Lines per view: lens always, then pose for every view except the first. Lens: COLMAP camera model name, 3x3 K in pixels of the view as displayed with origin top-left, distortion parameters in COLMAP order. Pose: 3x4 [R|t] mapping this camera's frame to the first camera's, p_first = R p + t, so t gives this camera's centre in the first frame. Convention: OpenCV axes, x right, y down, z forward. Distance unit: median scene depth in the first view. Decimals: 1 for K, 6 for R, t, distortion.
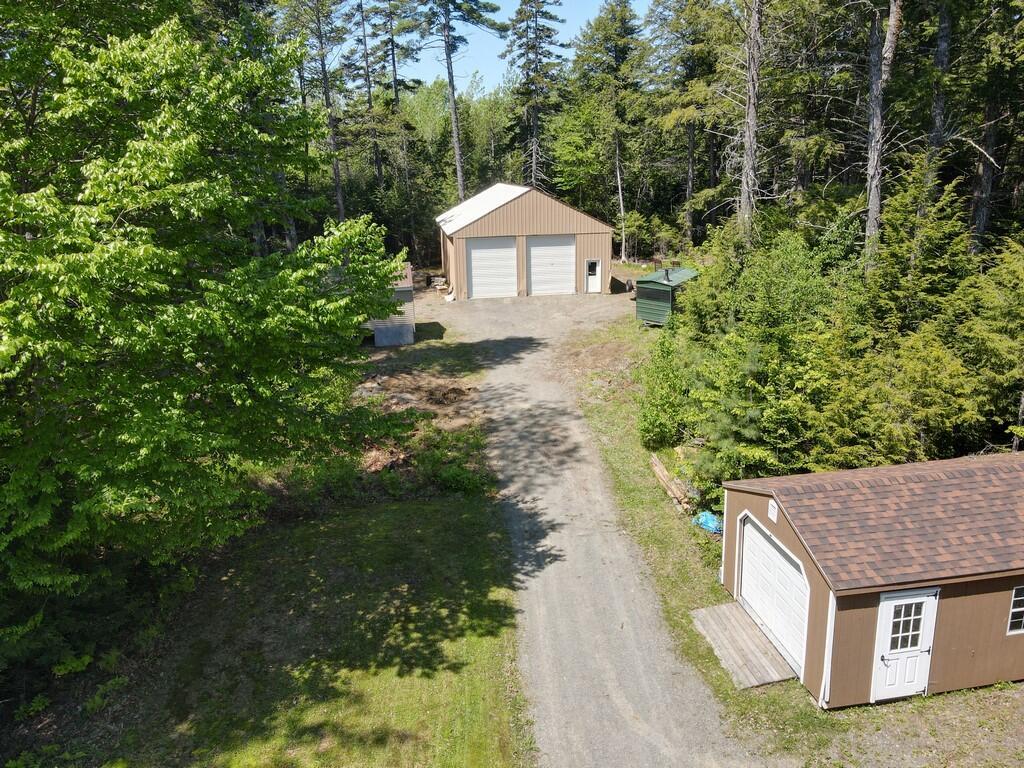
lens RADIAL K [[747.1, 0, 503.2], [0, 747.1, 382.2], [0, 0, 1]] dist [0.008030, 0.014215]
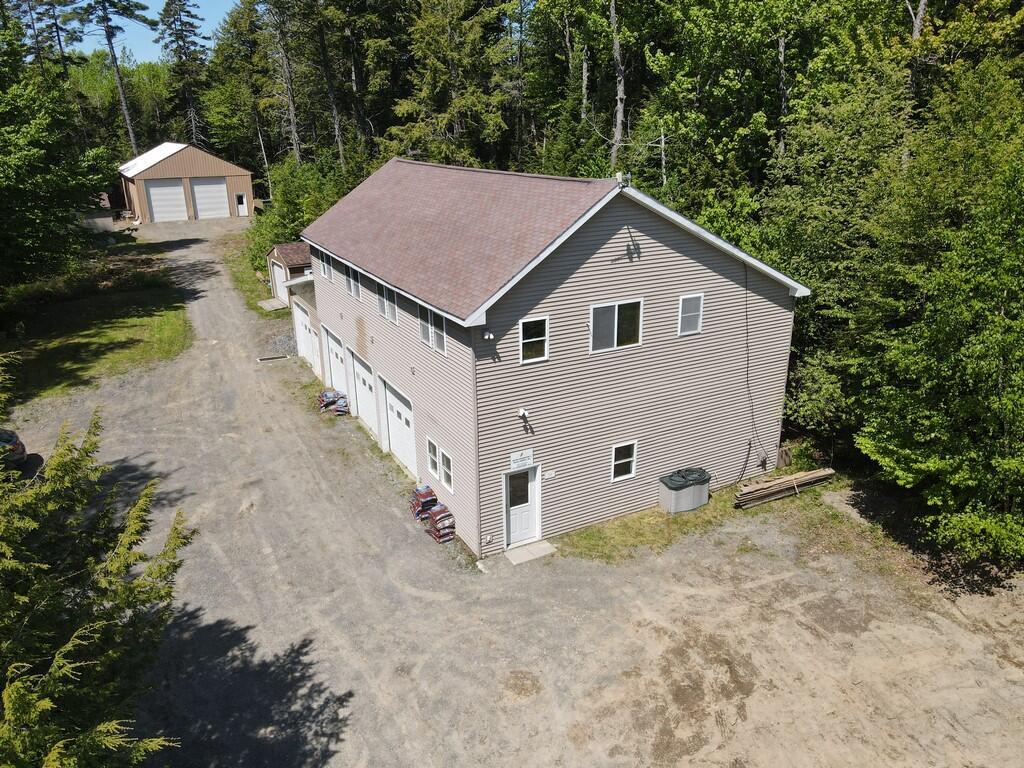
lens RADIAL K [[747.1, 0, 502.4], [0, 747.1, 382.1], [0, 0, 1]] dist [0.008030, 0.014215]
pose [[0.925403, -0.114798, 0.361179, 0.017310], [0.099411, 0.993177, 0.060967, 0.133394], [-0.365714, -0.020514, 0.930501, -0.460596]]
